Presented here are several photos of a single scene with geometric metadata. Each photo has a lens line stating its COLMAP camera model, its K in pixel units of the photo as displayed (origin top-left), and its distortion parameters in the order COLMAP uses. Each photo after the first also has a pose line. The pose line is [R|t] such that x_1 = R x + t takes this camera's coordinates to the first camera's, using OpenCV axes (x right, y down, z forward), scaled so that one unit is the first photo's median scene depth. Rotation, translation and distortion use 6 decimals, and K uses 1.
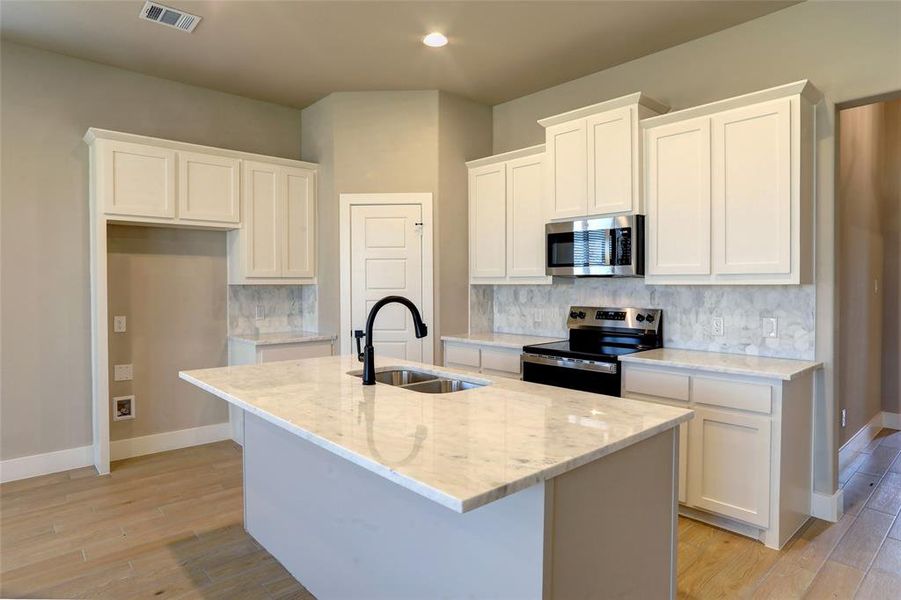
lens RADIAL K [[530.8, 0, 448.4], [0, 530.8, 294.0], [0, 0, 1]] dist [-0.070646, 0.059266]
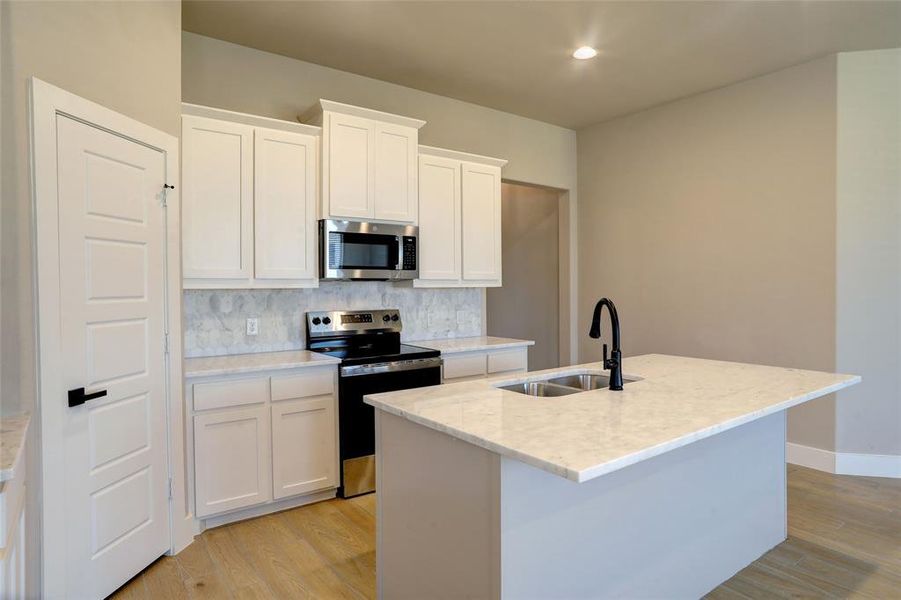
lens RADIAL K [[530.8, 0, 448.4], [0, 530.8, 294.0], [0, 0, 1]] dist [-0.070646, 0.059266]
pose [[0.089807, -0.013753, 0.995864, -0.716751], [0.023519, 0.999655, 0.011684, -0.014780], [-0.995681, 0.022373, 0.090099, 0.764345]]
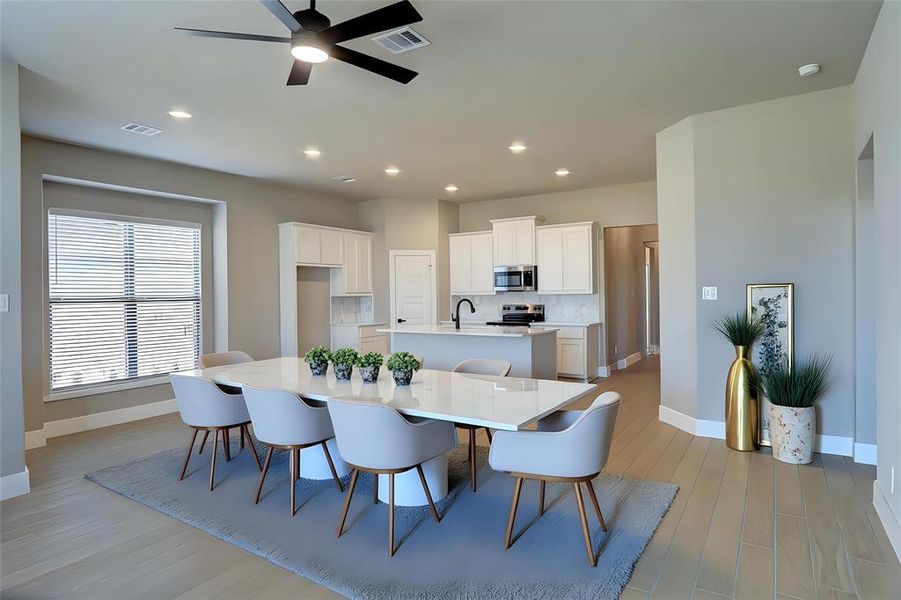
lens RADIAL K [[512.6, 0, 444.3], [0, 512.6, 294.0], [0, 0, 1]] dist [-0.074633, 0.052318]
pose [[0.970054, -0.009094, 0.242718, -0.569429], [0.014435, 0.999691, -0.020236, 0.020807], [-0.242459, 0.023133, 0.969886, -1.091704]]
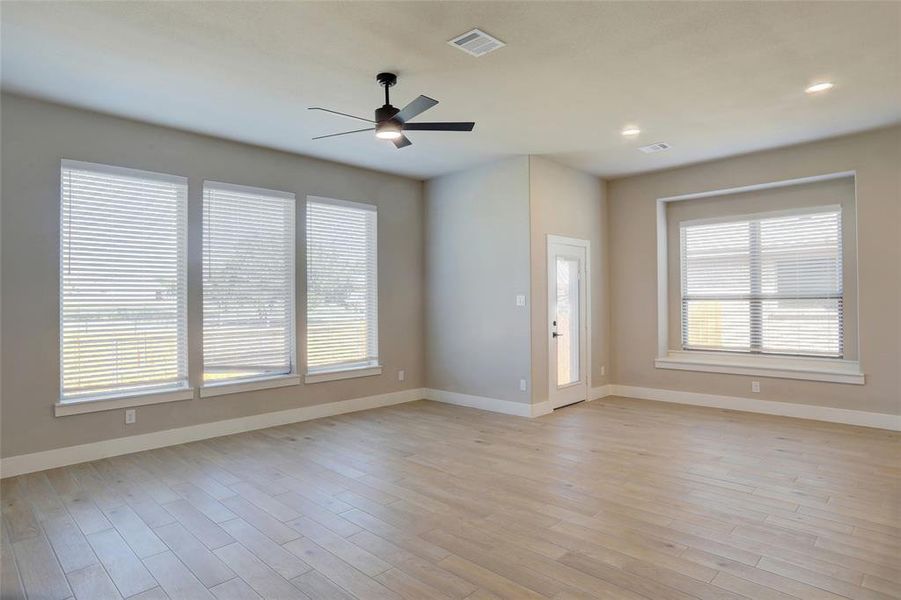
lens RADIAL K [[512.6, 0, 444.3], [0, 512.6, 294.0], [0, 0, 1]] dist [-0.074633, 0.052318]
pose [[0.065859, -0.010216, -0.997777, 0.415486], [-0.008571, 0.999905, -0.010803, 0.006297], [0.997792, 0.009264, 0.065765, -0.351040]]
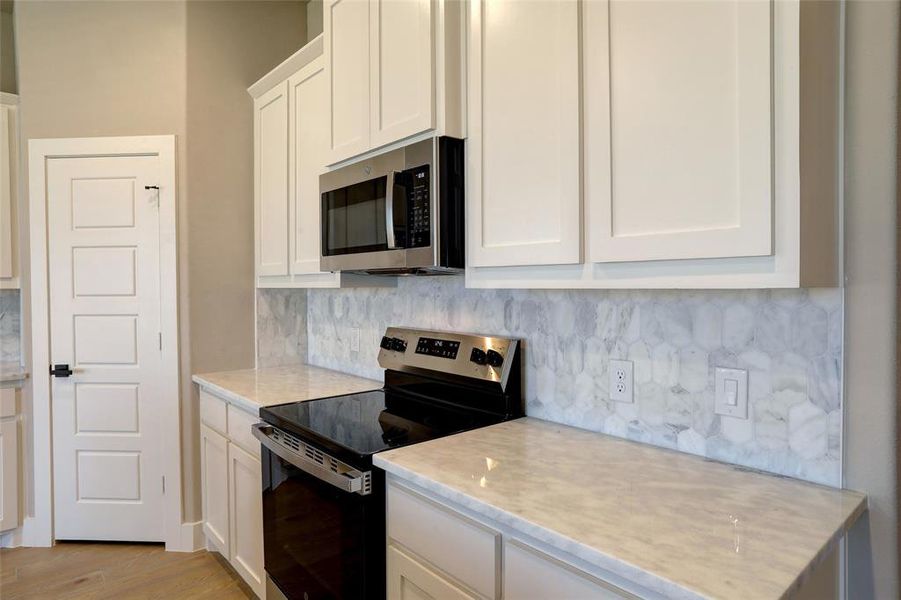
lens RADIAL K [[530.8, 0, 448.4], [0, 530.8, 294.0], [0, 0, 1]] dist [-0.070646, 0.059266]
pose [[0.999948, -0.002705, -0.009805, 0.337260], [0.002671, 0.999991, -0.003414, -0.010888], [0.009814, 0.003388, 0.999946, 0.495154]]
